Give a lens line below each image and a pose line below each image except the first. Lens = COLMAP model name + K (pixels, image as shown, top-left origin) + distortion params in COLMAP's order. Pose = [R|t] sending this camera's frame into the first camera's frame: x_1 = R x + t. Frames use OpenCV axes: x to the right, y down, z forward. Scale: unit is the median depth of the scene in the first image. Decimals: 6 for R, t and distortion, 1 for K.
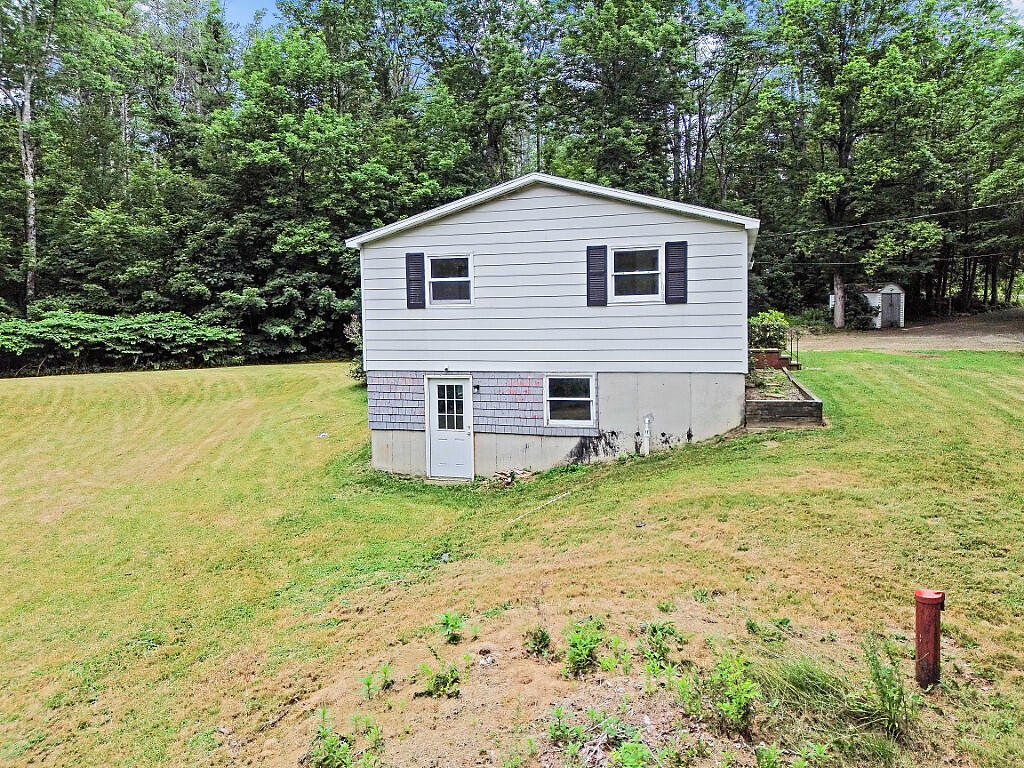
lens RADIAL K [[745.3, 0, 522.0], [0, 745.3, 381.8], [0, 0, 1]] dist [0.166545, -0.232955]
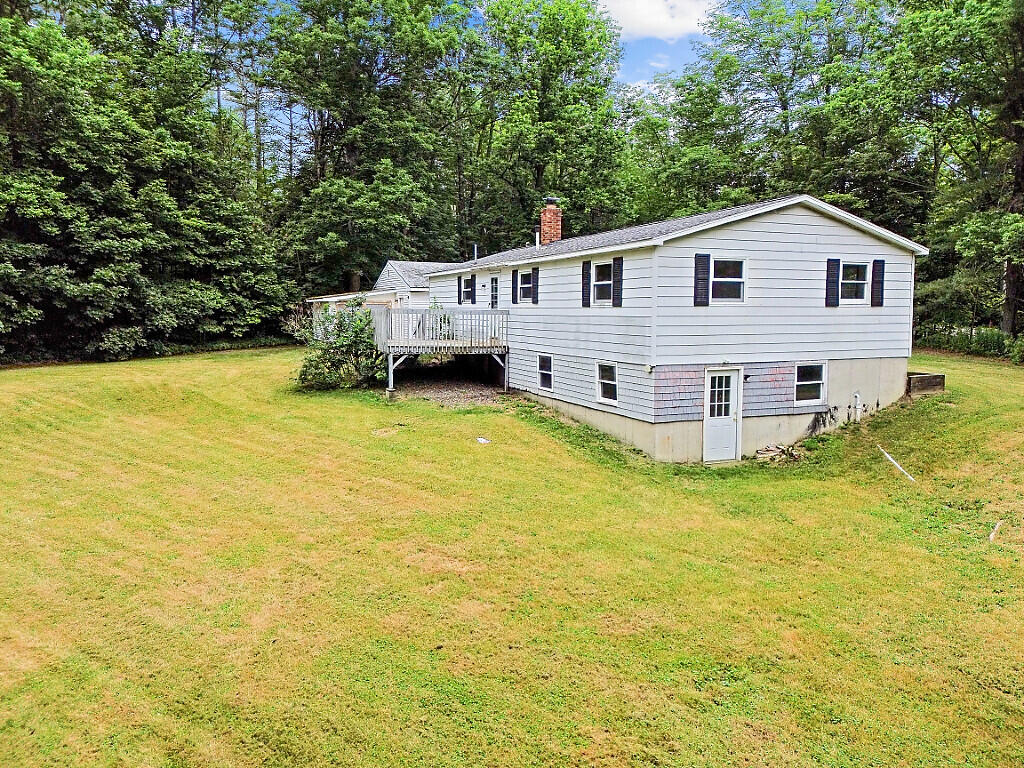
lens RADIAL K [[745.3, 0, 522.0], [0, 745.3, 381.8], [0, 0, 1]] dist [0.166545, -0.232955]
pose [[0.737654, -0.045844, 0.673621, -1.087809], [0.043939, 0.998837, 0.019860, -0.022811], [-0.673747, 0.014948, 0.738811, 0.391042]]
